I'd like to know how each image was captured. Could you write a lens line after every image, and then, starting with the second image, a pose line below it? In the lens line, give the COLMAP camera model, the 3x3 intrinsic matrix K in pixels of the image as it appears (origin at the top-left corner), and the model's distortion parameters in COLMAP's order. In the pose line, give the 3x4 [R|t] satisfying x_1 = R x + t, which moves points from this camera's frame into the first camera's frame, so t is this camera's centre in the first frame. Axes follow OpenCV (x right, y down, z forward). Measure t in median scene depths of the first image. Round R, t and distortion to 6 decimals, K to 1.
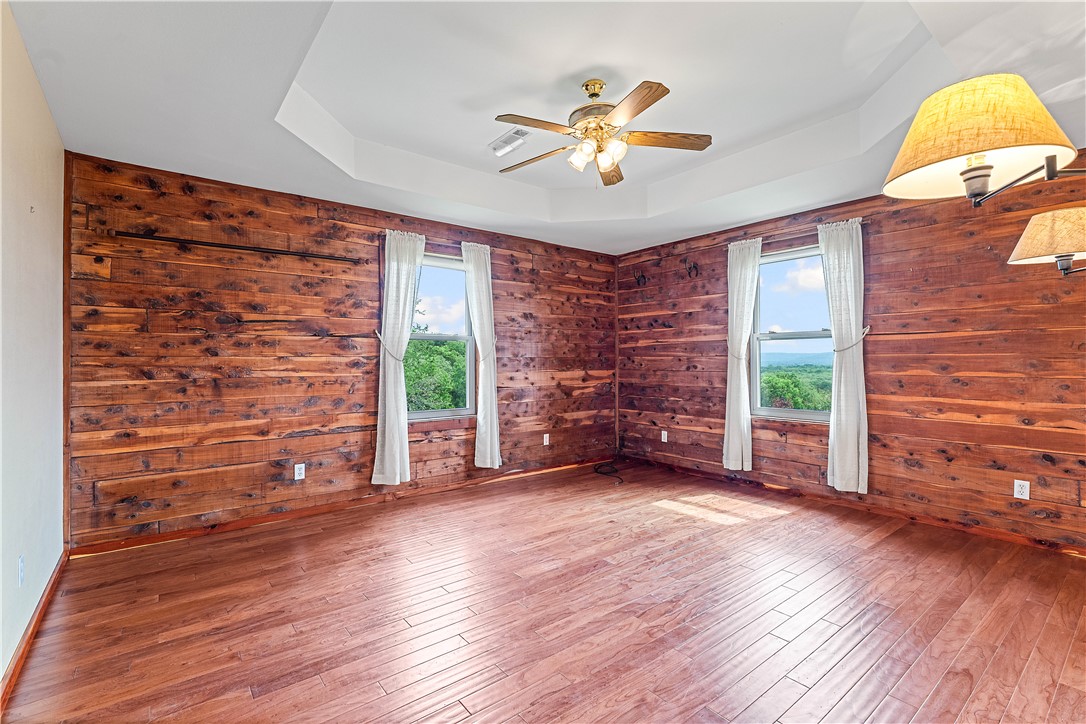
lens RADIAL K [[494.6, 0, 543.0], [0, 494.6, 360.9], [0, 0, 1]] dist [0.000286, 0.000026]
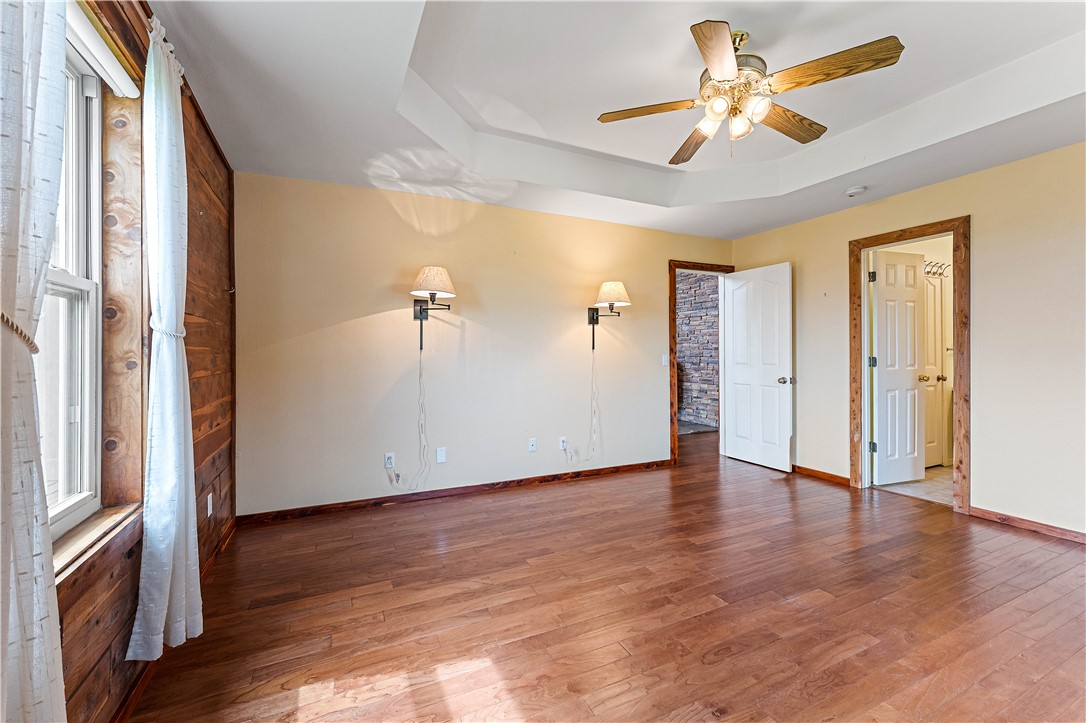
lens RADIAL K [[439.4, 0, 541.0], [0, 439.4, 357.8], [0, 0, 1]] dist [0.003833, 0.000048]
pose [[-0.974202, 0.008239, 0.225528, 0.221690], [0.007165, 0.999959, -0.005580, 0.007189], [-0.225565, -0.003821, -0.974221, 1.548723]]
